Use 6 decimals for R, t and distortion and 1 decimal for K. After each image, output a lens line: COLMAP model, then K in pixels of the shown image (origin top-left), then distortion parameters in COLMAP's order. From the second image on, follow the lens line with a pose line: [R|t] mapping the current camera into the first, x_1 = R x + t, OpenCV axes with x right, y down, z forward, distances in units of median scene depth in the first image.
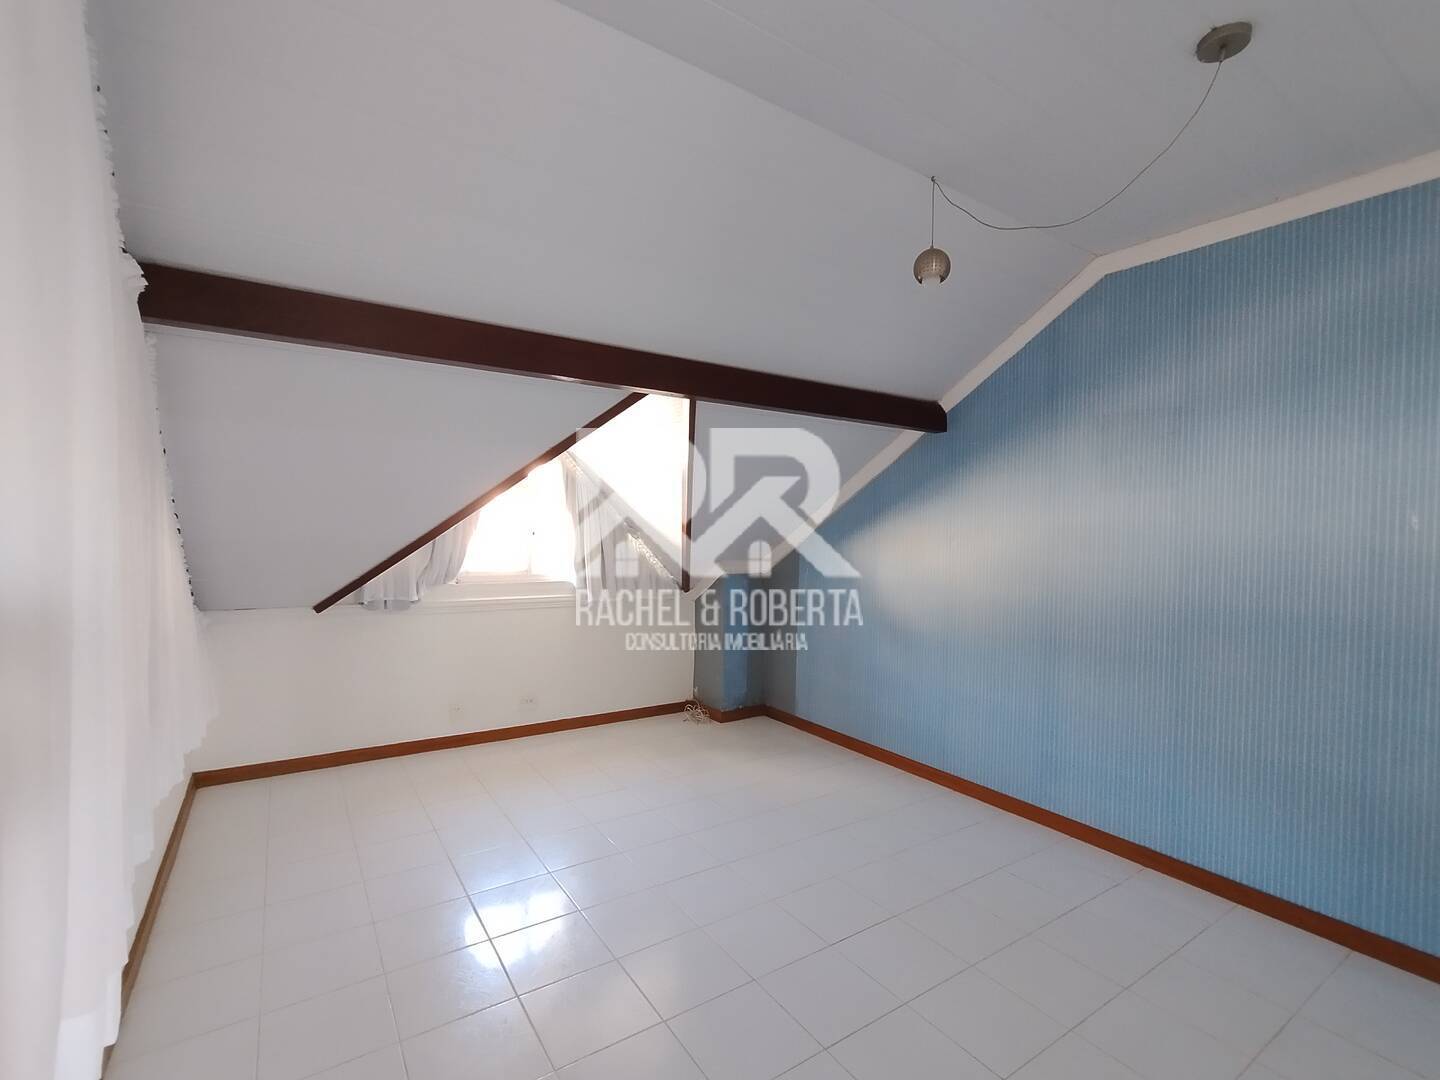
lens RADIAL K [[659.0, 0, 718.8], [0, 659.0, 538.8], [0, 0, 1]] dist [-0.001598, 0.000183]
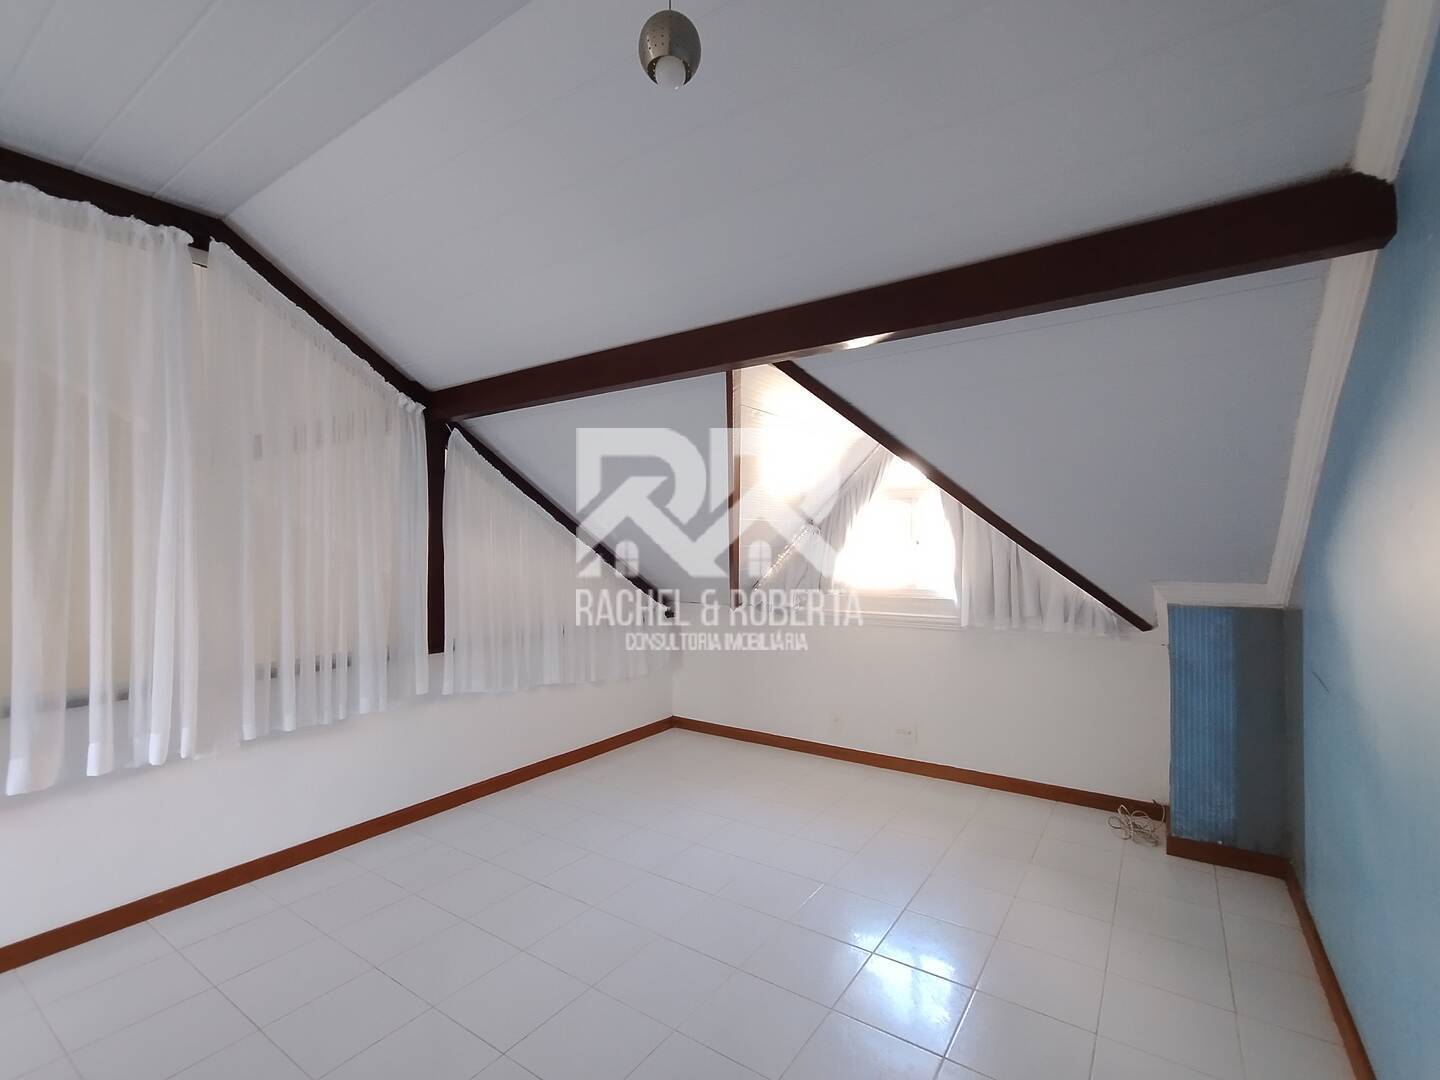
lens RADIAL K [[659.0, 0, 718.8], [0, 659.0, 538.8], [0, 0, 1]] dist [-0.001598, 0.000183]
pose [[0.372571, -0.036799, -0.927274, 0.506264], [-0.002130, 0.999177, -0.040508, 0.024899], [0.928001, 0.017067, 0.372186, 0.485198]]
